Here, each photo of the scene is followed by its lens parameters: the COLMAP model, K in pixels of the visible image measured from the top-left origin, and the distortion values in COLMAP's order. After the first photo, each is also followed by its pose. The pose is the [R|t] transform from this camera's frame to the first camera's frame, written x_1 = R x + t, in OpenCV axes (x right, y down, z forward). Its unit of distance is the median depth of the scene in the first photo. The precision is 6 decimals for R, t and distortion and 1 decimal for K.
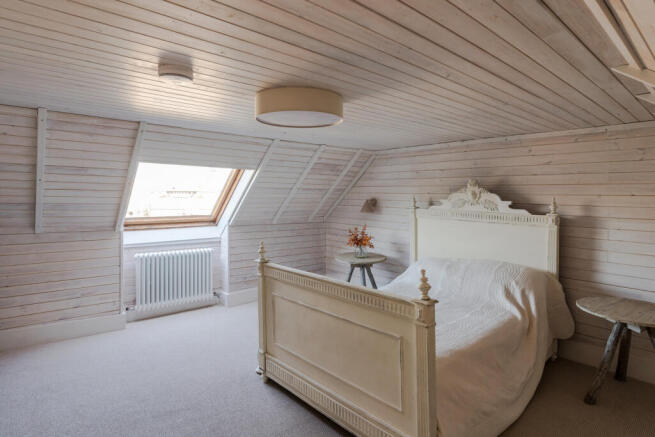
lens RADIAL K [[344.1, 0, 325.4], [0, 344.1, 196.9], [0, 0, 1]] dist [-0.000281, -0.000143]
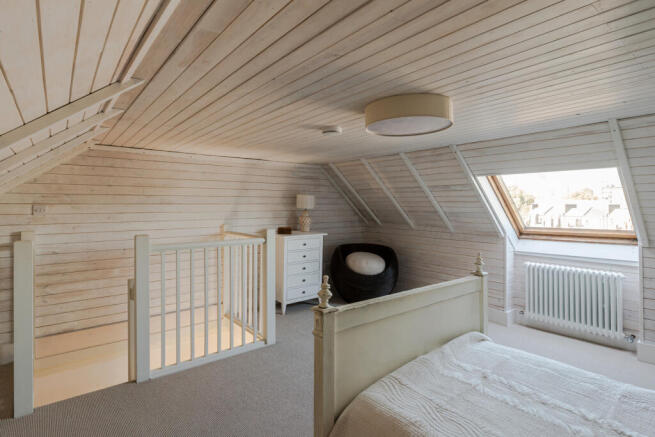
lens RADIAL K [[344.1, 0, 328.0], [0, 344.1, 212.5], [0, 0, 1]] dist [-0.000281, -0.000143]
pose [[-0.020071, 0.002501, -0.999795, 0.505163], [-0.002623, 0.999993, 0.002554, 0.014753], [0.999795, 0.002674, -0.020064, 0.417821]]
